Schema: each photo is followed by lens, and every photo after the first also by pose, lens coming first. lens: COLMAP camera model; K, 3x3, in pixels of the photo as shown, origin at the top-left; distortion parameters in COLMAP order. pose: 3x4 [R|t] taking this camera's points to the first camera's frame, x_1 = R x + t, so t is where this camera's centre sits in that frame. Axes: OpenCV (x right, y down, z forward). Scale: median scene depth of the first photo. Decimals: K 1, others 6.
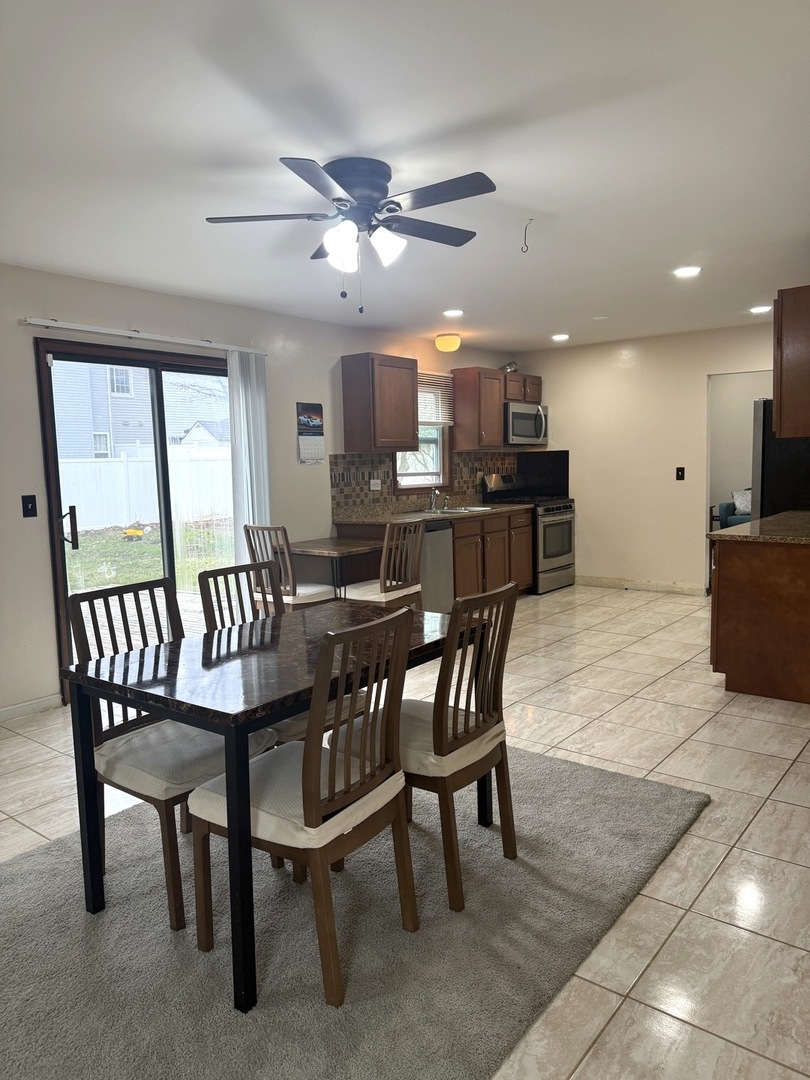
lens RADIAL K [[761.4, 0, 360.9], [0, 761.4, 539.1], [0, 0, 1]] dist [-0.003771, 0.000034]
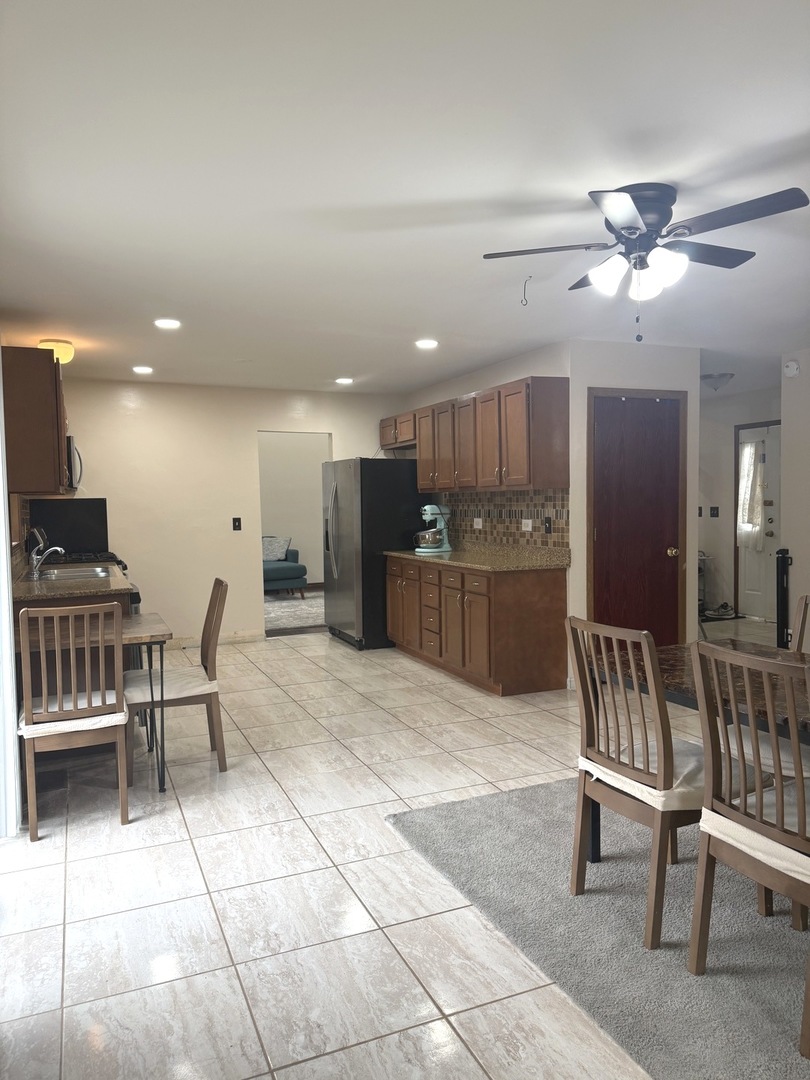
lens RADIAL K [[763.4, 0, 405.0], [0, 763.4, 540.0], [0, 0, 1]] dist [0.109326, -0.141797]
pose [[0.430891, -0.023727, 0.902092, -0.670573], [0.096219, 0.995164, -0.019785, -0.037354], [-0.897259, 0.095323, 0.431090, 0.588614]]
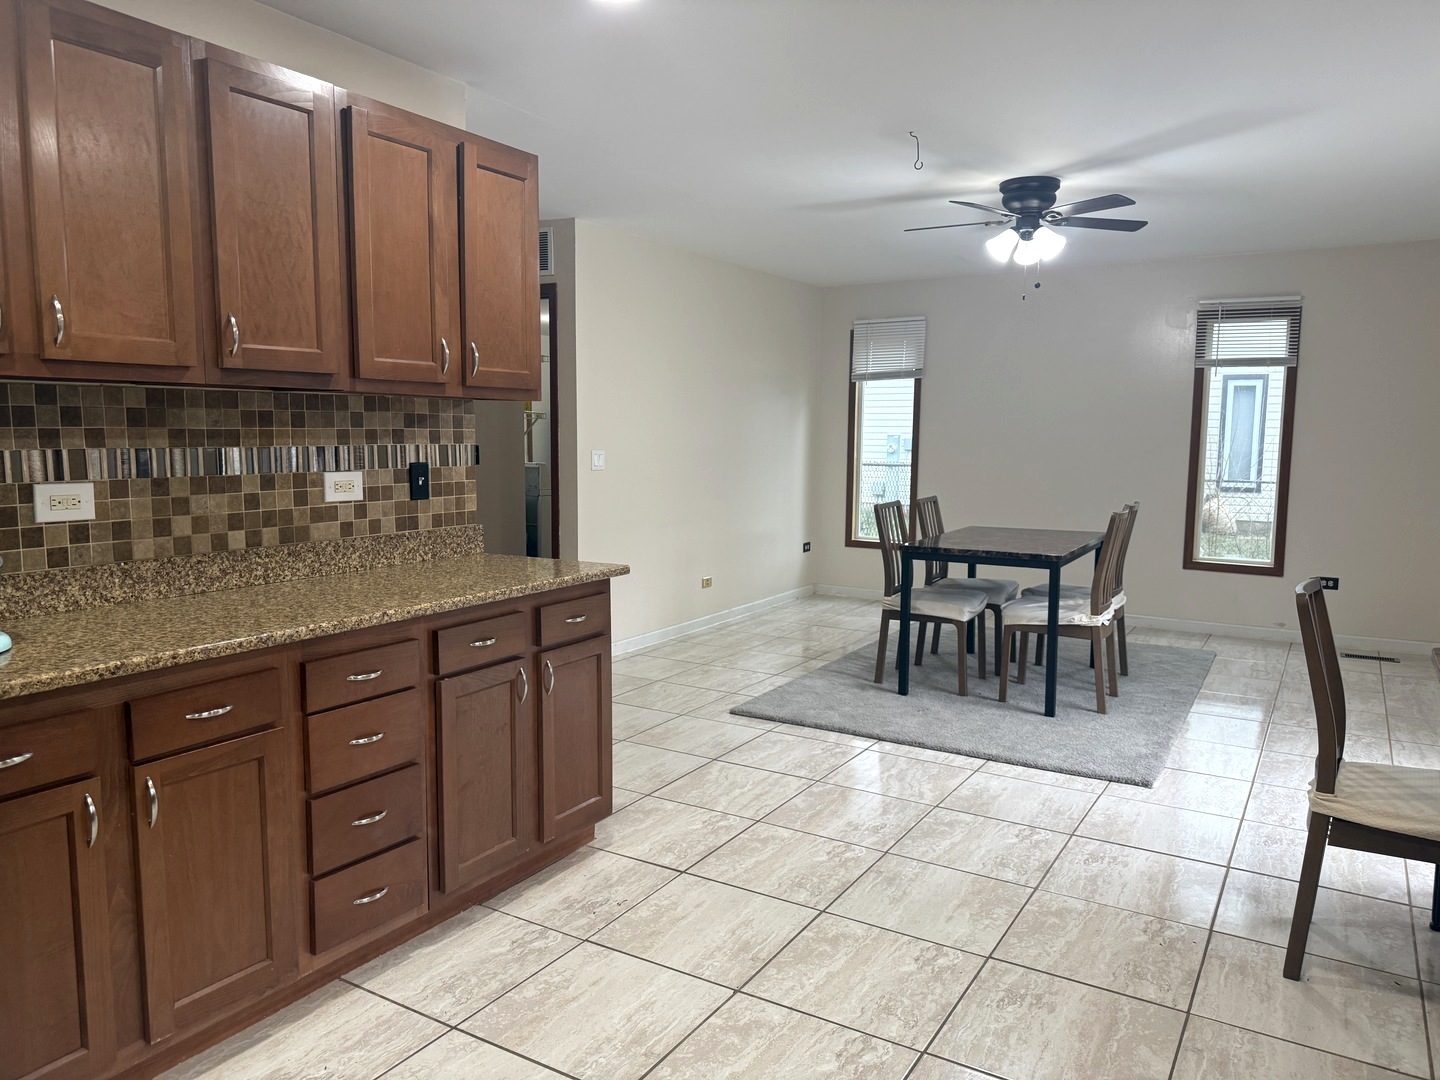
lens RADIAL K [[1017.8, 0, 720.0], [0, 1017.8, 540.0], [0, 0, 1]] dist [0.109326, -0.141797]
pose [[-0.983765, 0.041844, -0.174514, 0.510245], [0.003612, 0.976857, 0.213863, -0.183252], [0.179424, 0.209761, -0.961149, 1.704204]]
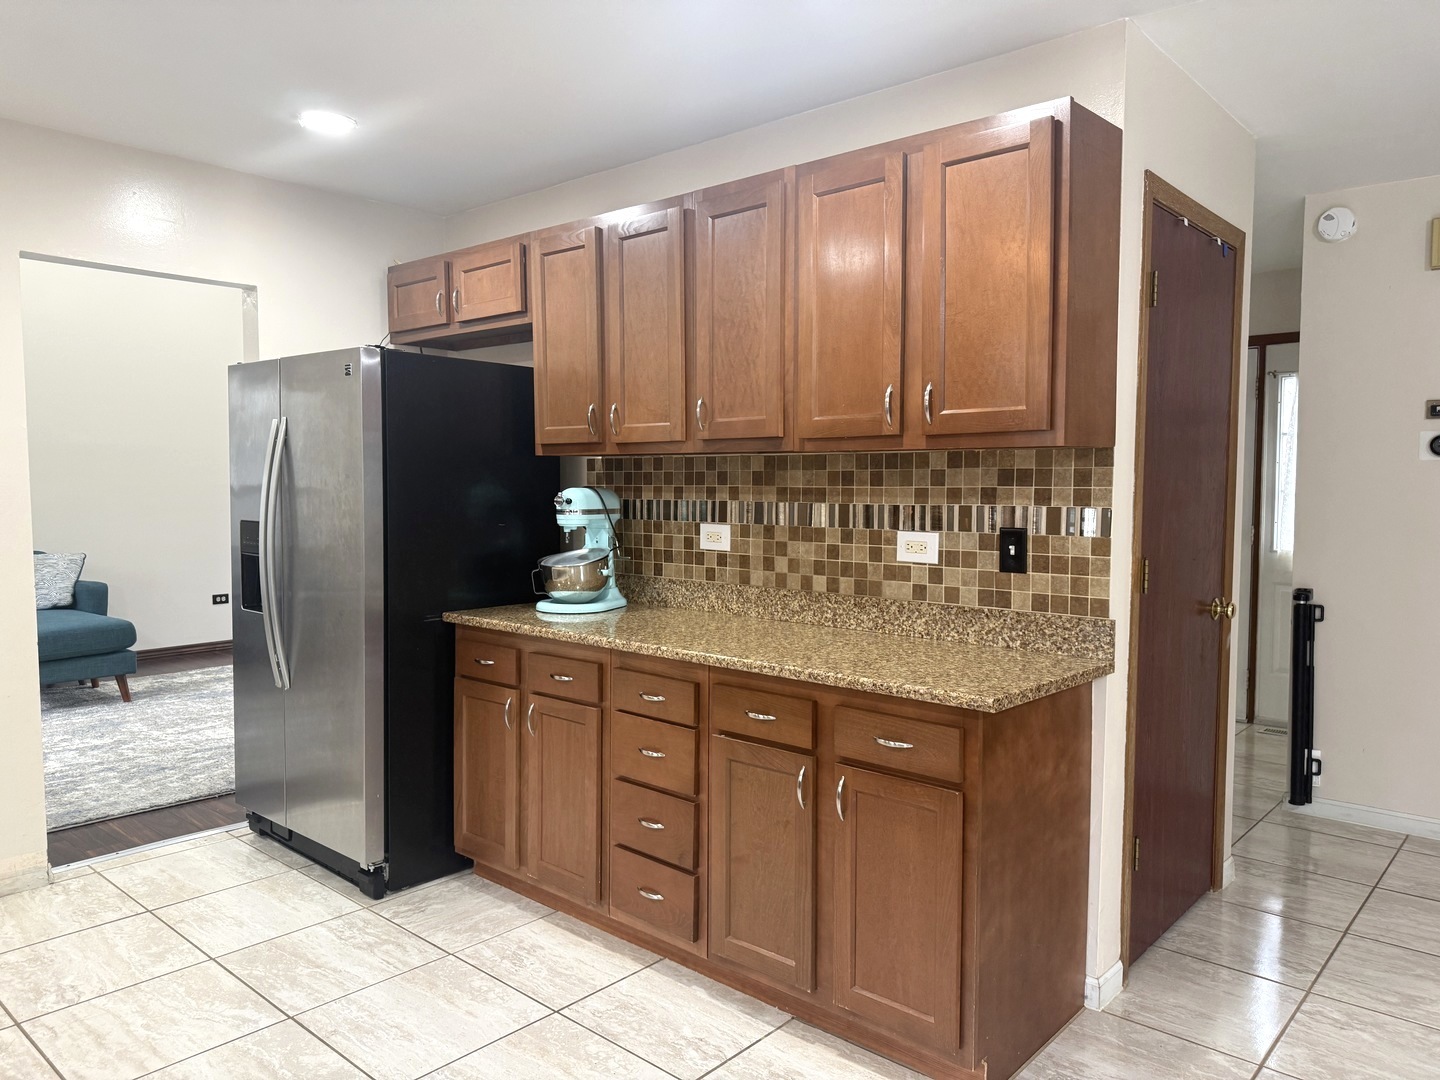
lens RADIAL K [[1009.8, 0, 726.7], [0, 1009.8, 539.4], [0, 0, 1]] dist [0.104305, -0.146591]
pose [[0.002326, -0.029138, 0.999573, -0.023059], [0.098963, 0.994675, 0.028765, -0.105791], [-0.995088, 0.098854, 0.005198, 1.094558]]
